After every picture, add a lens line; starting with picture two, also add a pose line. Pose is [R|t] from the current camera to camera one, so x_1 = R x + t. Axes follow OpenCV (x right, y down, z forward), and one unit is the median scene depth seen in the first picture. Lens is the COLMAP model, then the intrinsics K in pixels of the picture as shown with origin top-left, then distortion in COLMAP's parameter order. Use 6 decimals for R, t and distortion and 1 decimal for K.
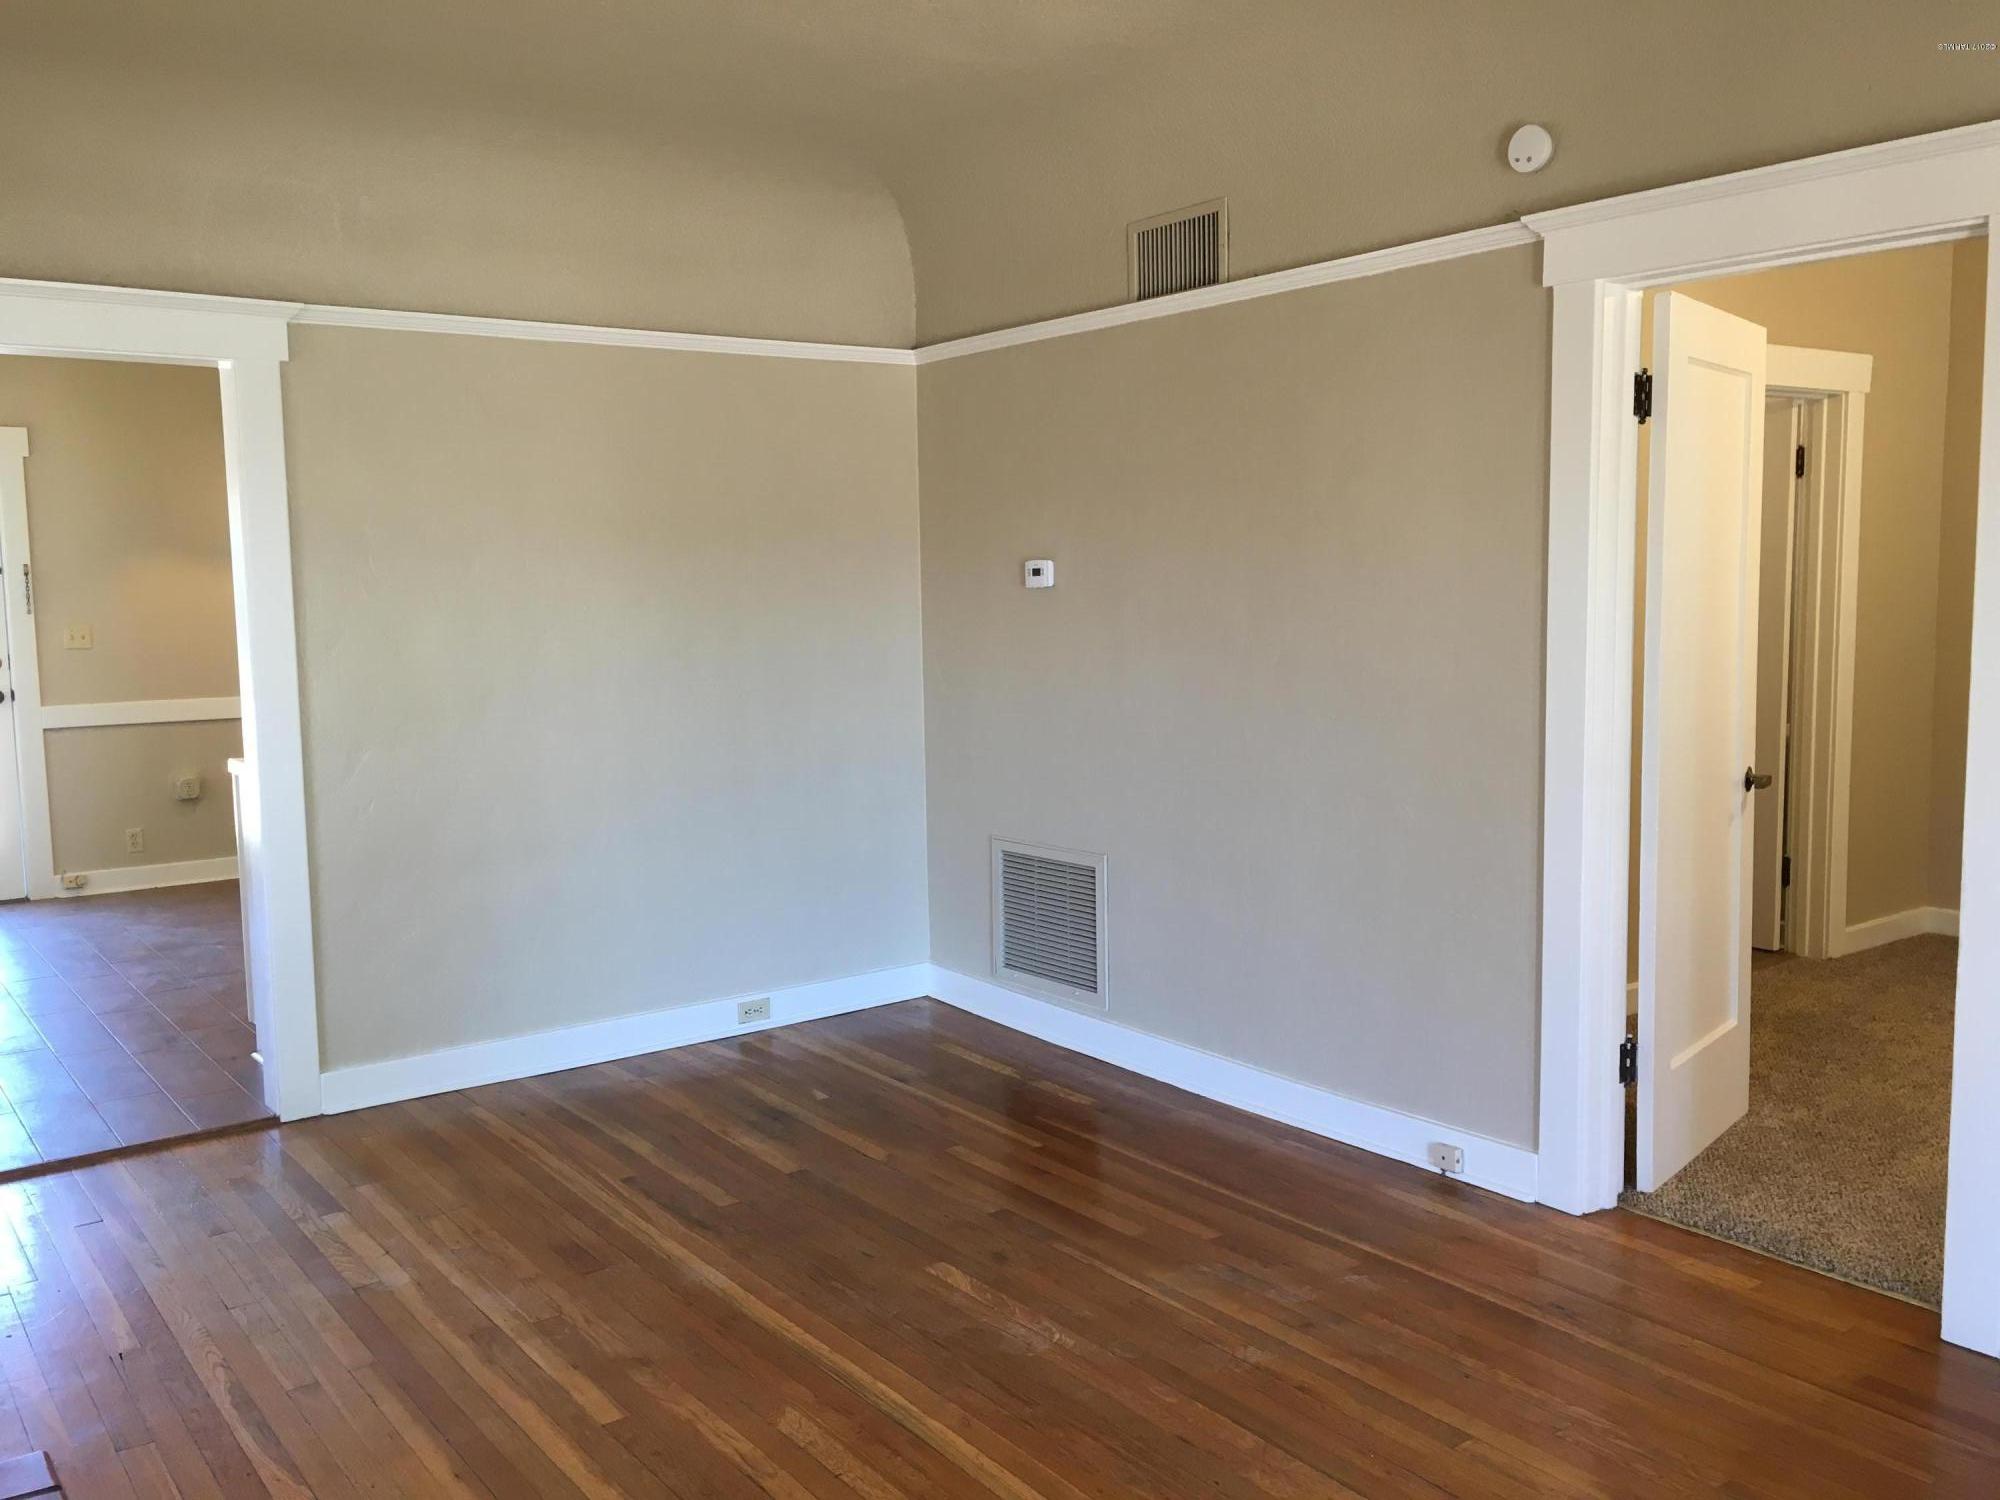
lens RADIAL K [[1701.1, 0, 1000.0], [0, 1701.1, 750.0], [0, 0, 1]] dist [0.076345, -0.101287]
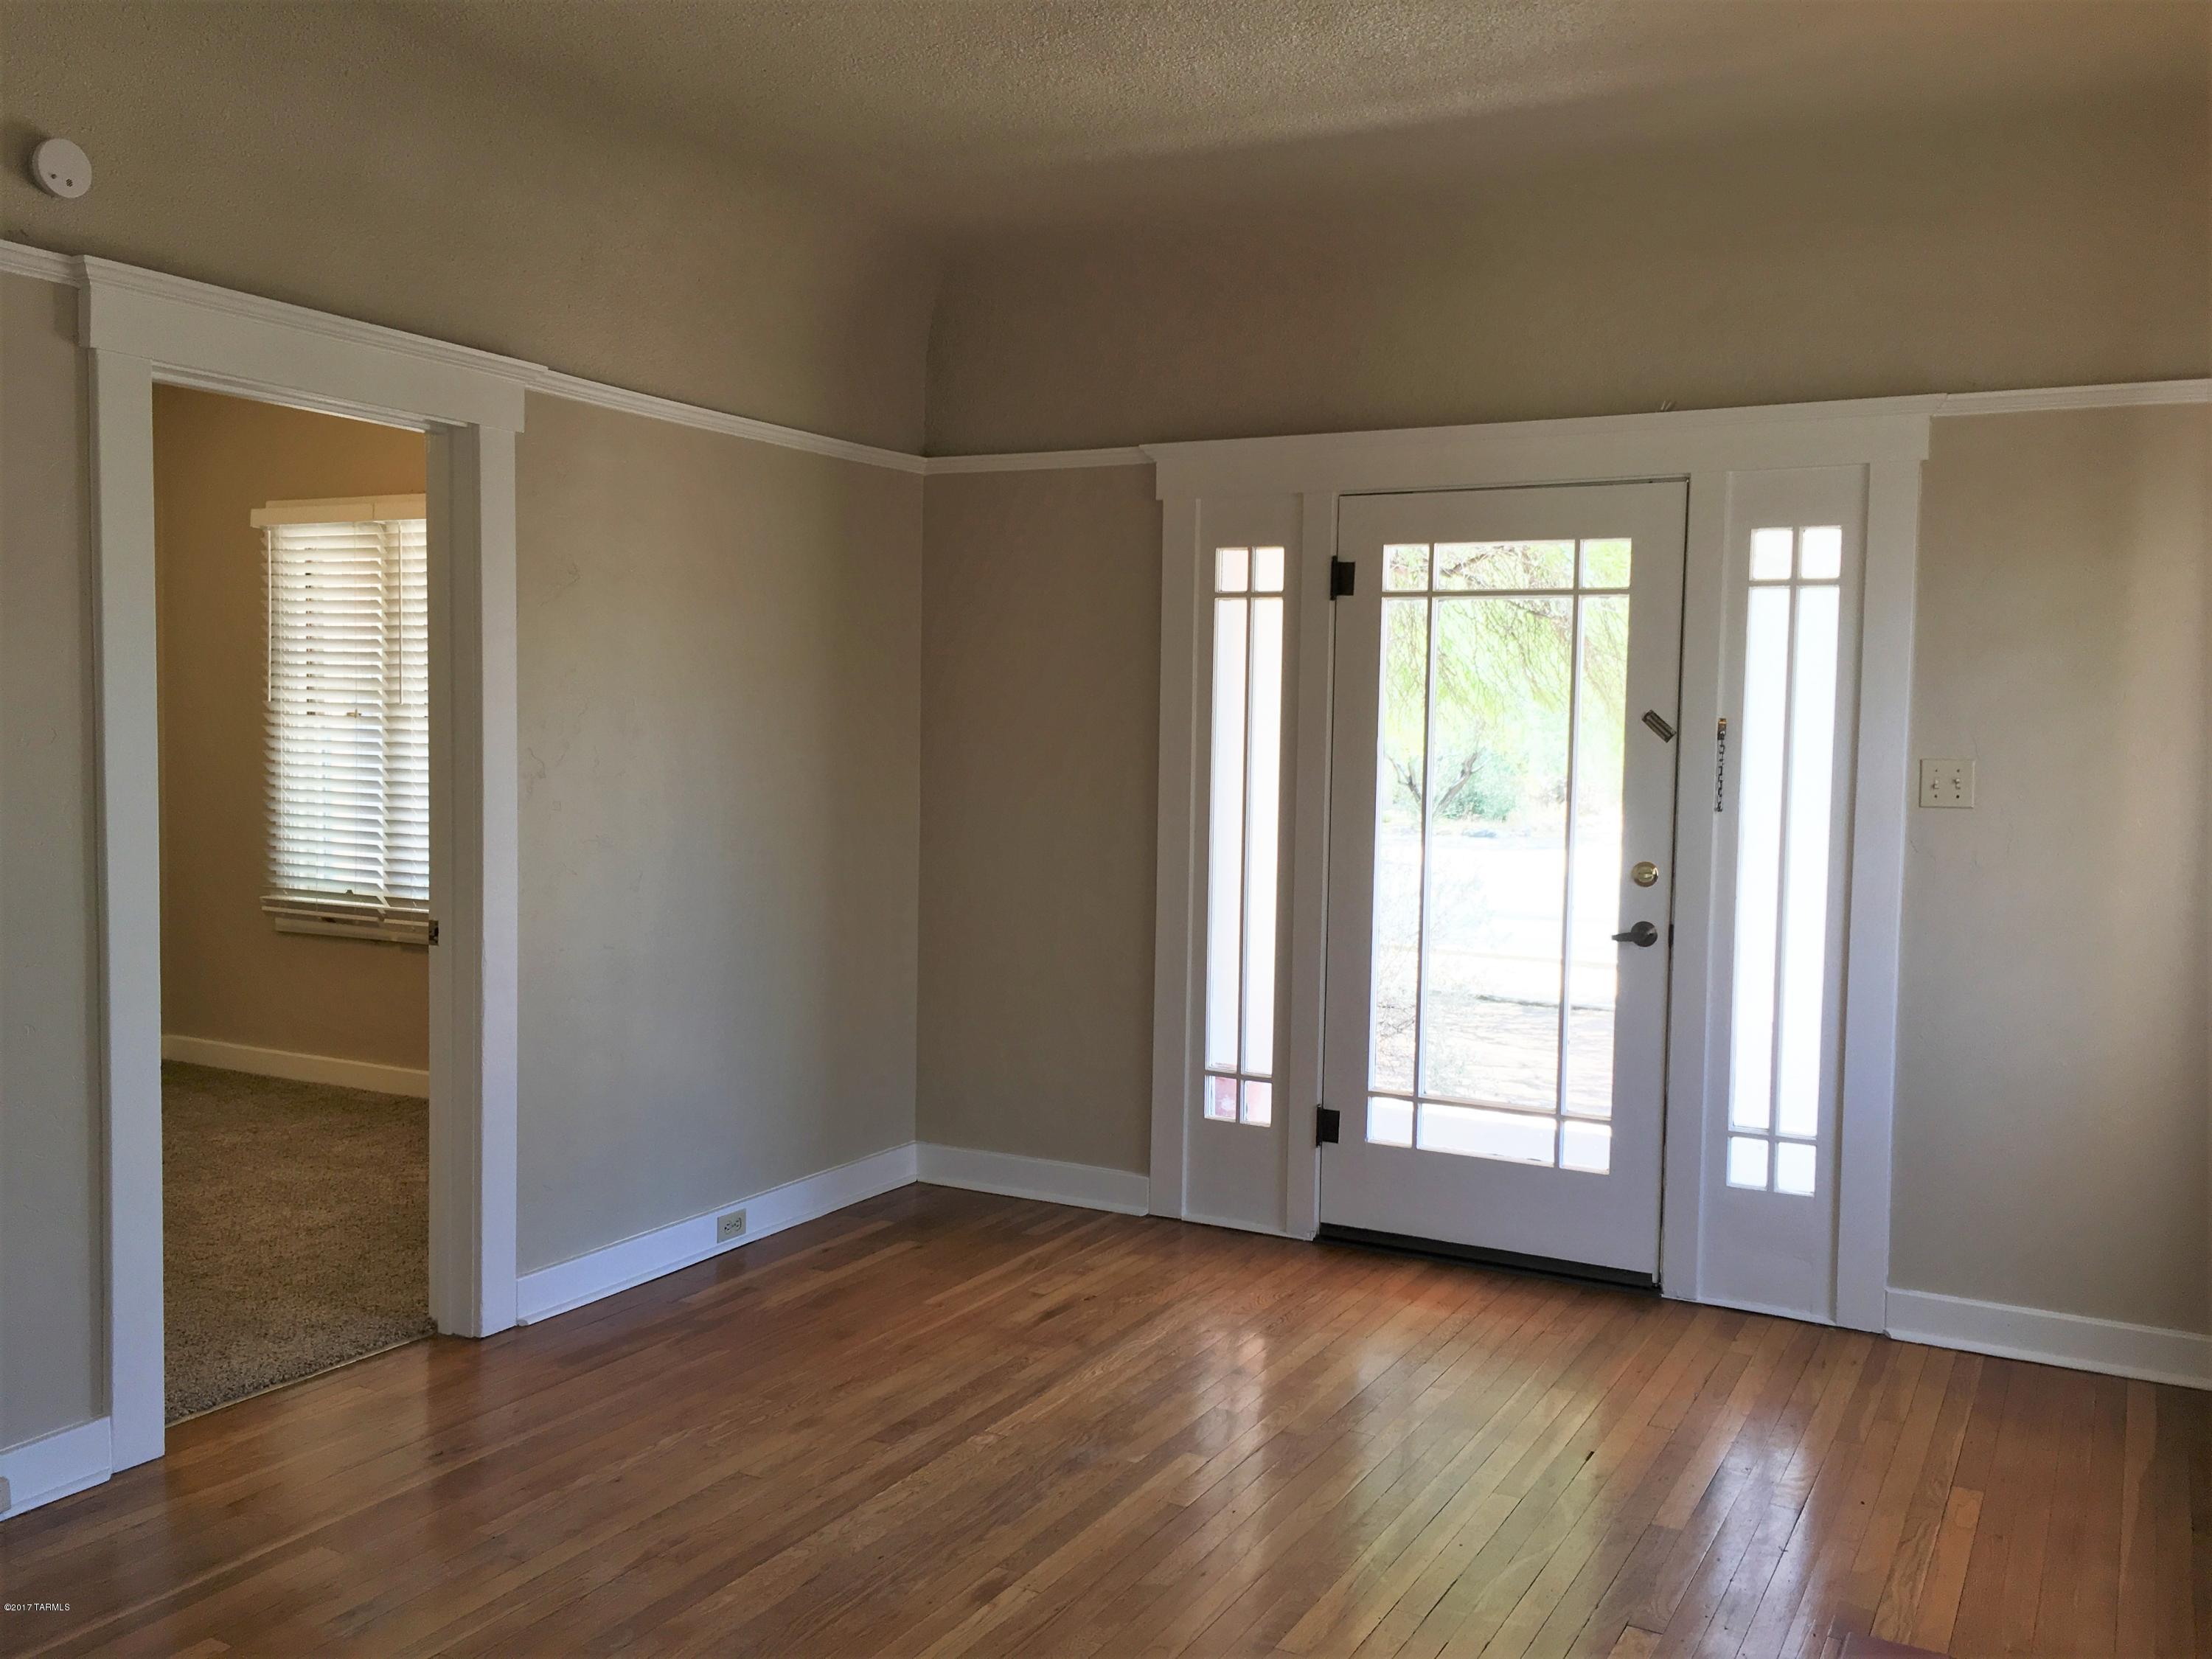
lens RADIAL K [[1905.7, 0, 1106.0], [0, 1905.7, 829.5], [0, 0, 1]] dist [0.071708, -0.093212]
pose [[-0.416564, -0.052292, 0.907601, -0.873957], [0.084634, 0.991778, 0.095986, -0.108380], [-0.905158, 0.116798, -0.408714, 1.156567]]
